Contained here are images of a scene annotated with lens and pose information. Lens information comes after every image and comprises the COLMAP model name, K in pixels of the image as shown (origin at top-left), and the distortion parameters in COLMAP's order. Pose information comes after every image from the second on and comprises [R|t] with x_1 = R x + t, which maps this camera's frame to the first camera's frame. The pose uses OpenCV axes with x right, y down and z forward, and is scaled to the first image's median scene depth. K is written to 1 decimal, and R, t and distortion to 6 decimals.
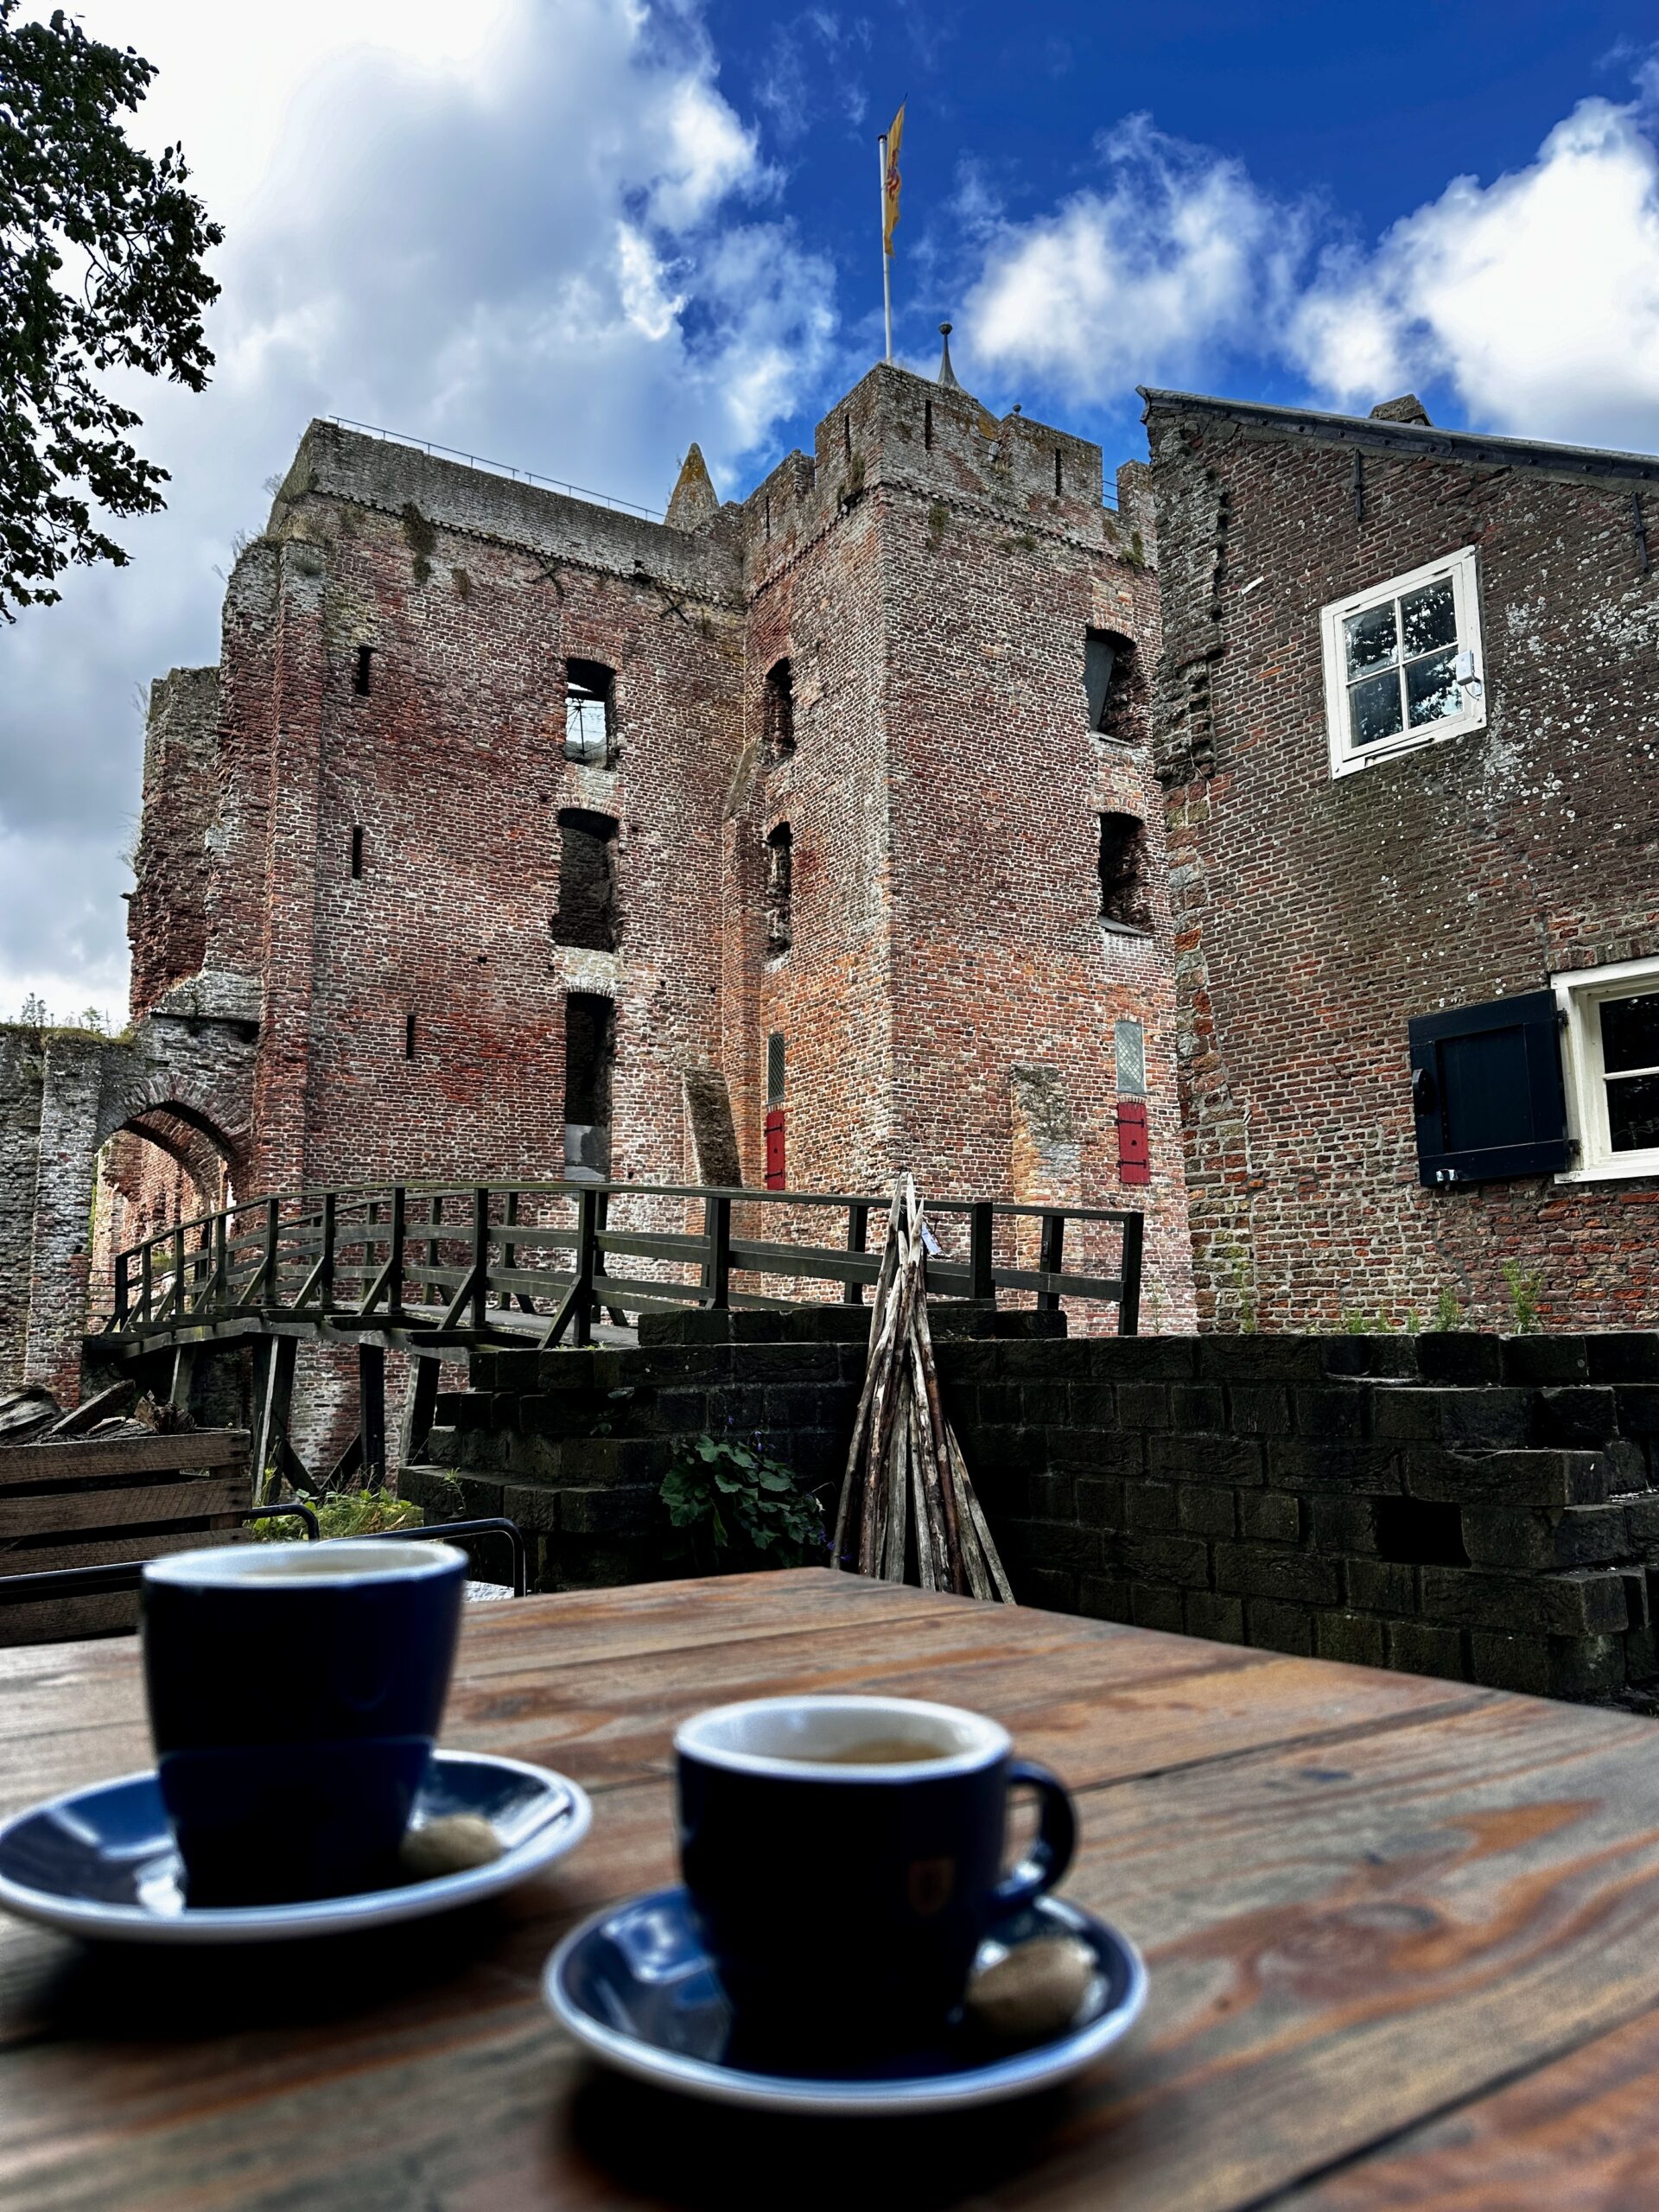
lens RADIAL K [[1562.4, 0, 840.3], [0, 1562.4, 1107.4], [0, 0, 1]] dist [0.090971, -0.025446]
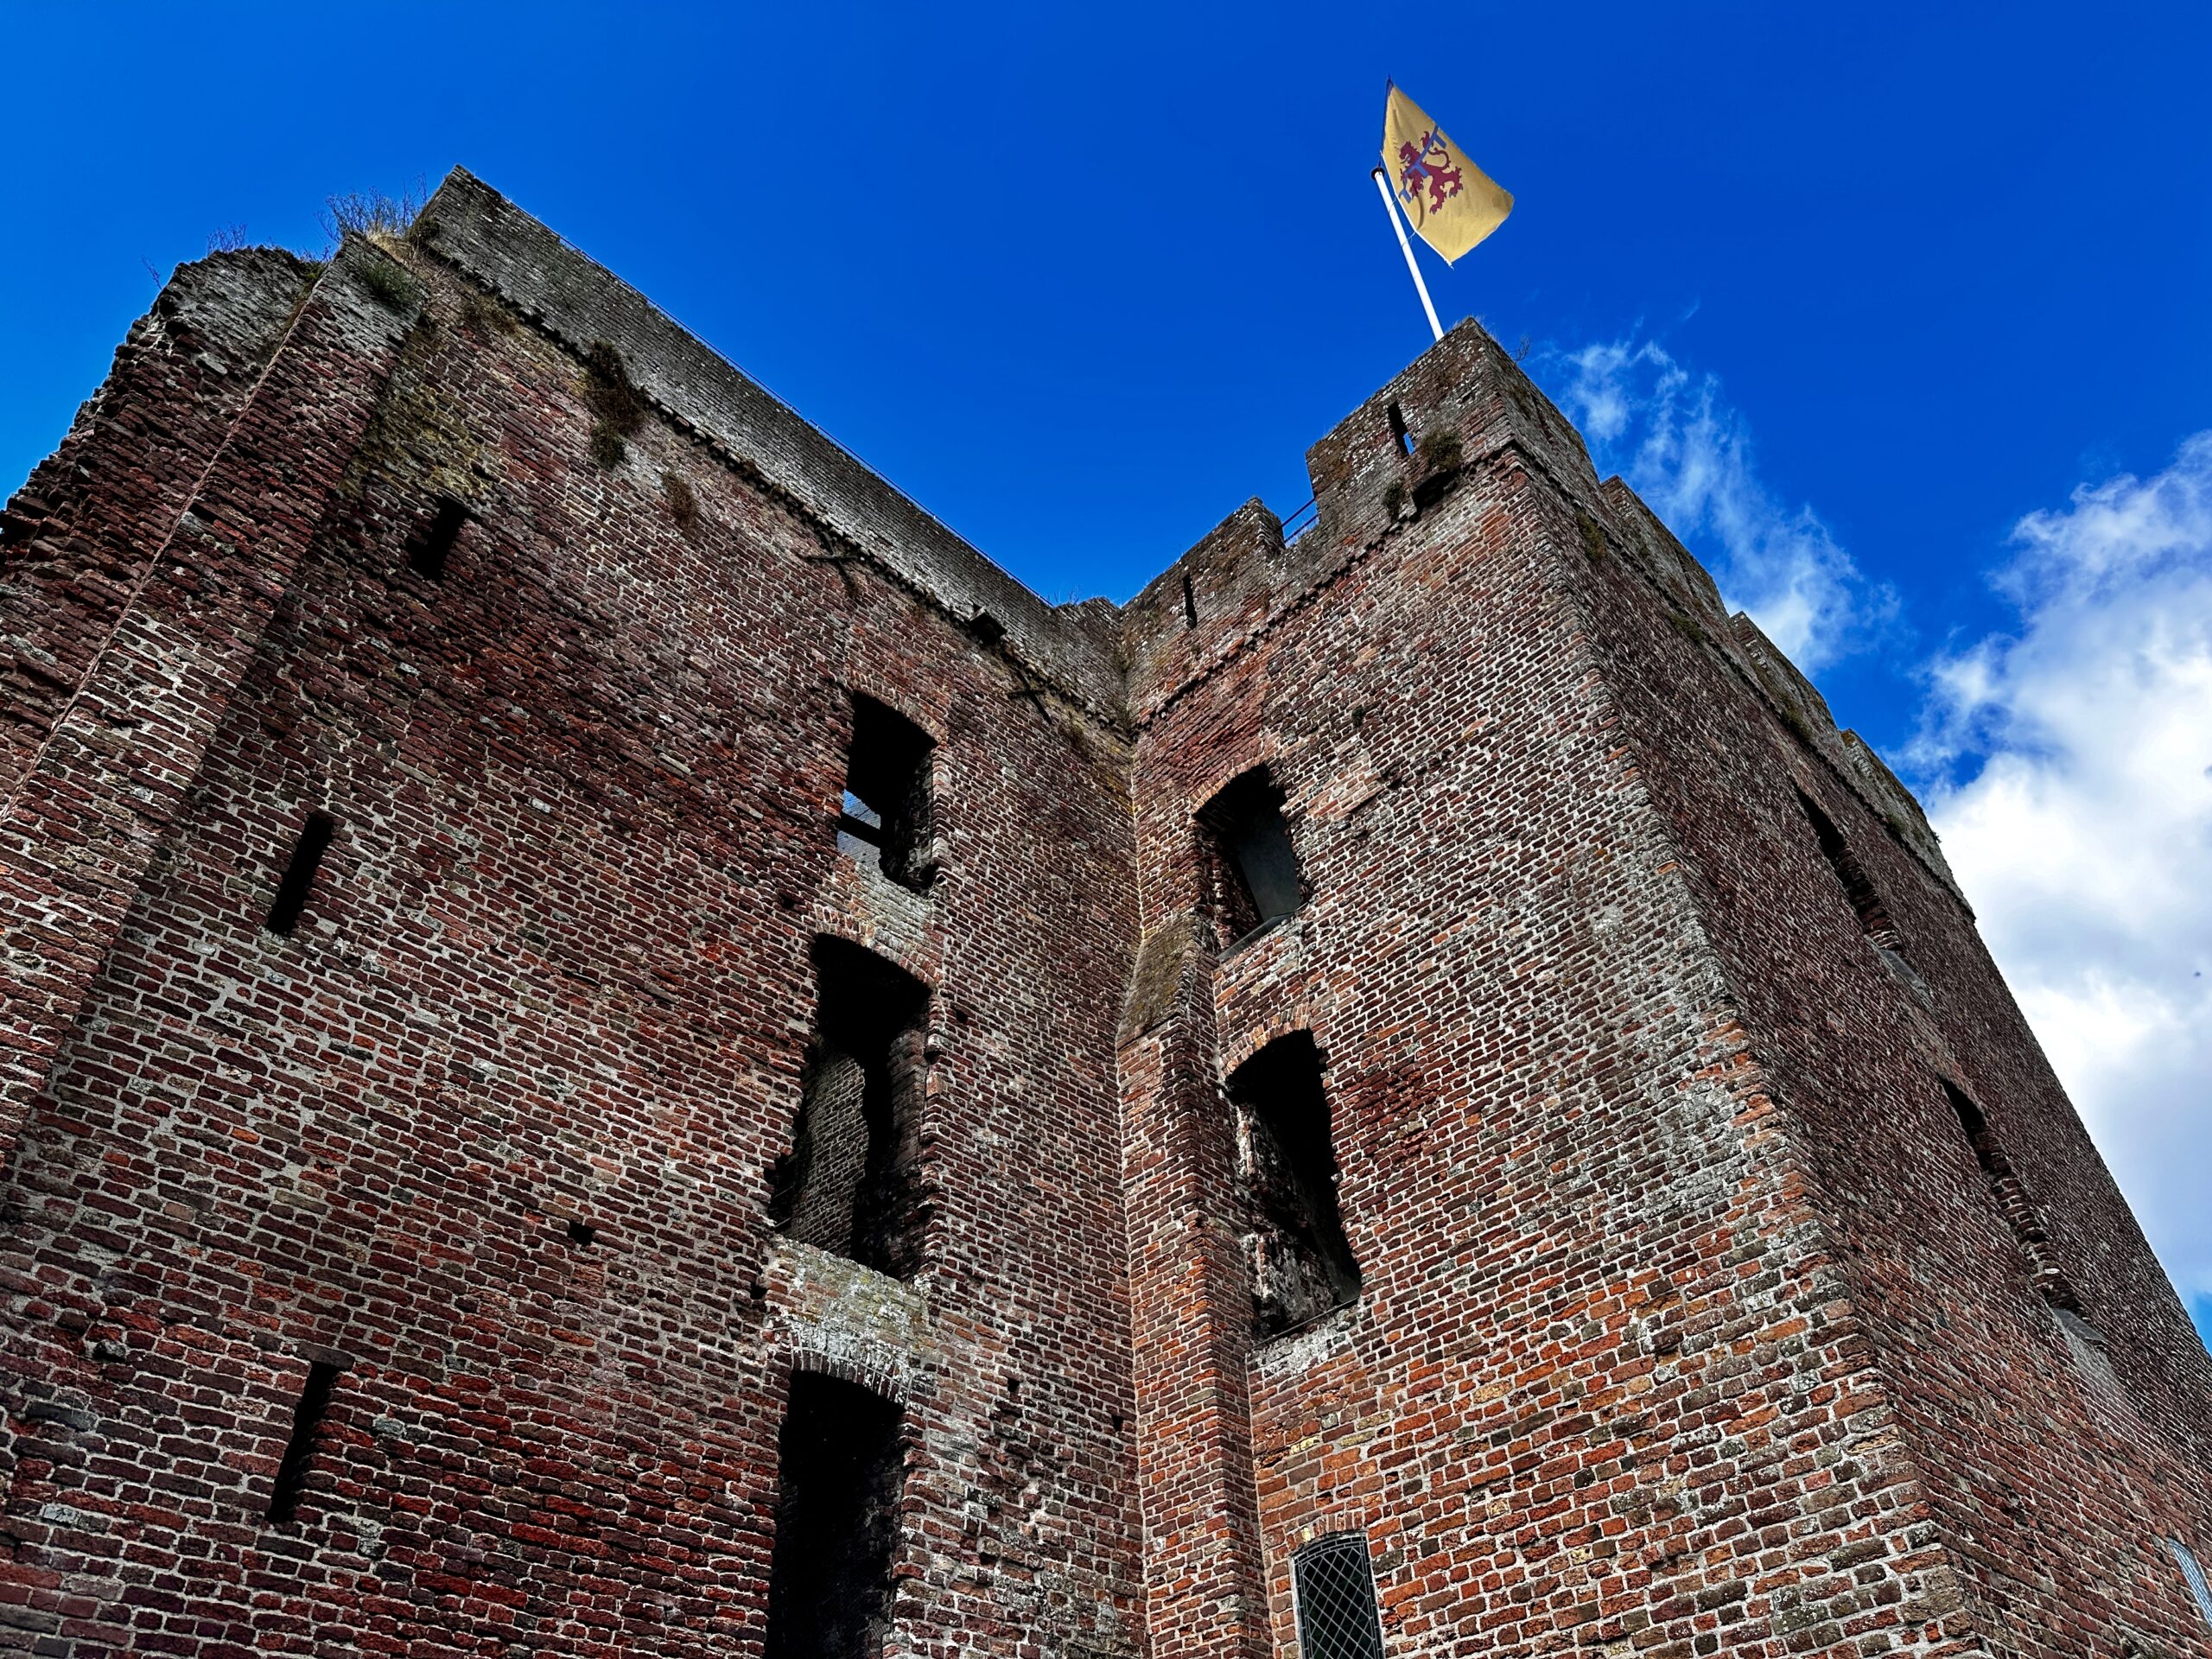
lens RADIAL K [[1562.4, 0, 1101.4], [0, 1562.4, 809.2], [0, 0, 1]] dist [0.090971, -0.025446]
pose [[0.973873, 0.136029, 0.181845, -0.184599], [-0.010230, 0.826214, -0.563264, 0.022280], [-0.226863, 0.546687, 0.806019, 0.616586]]
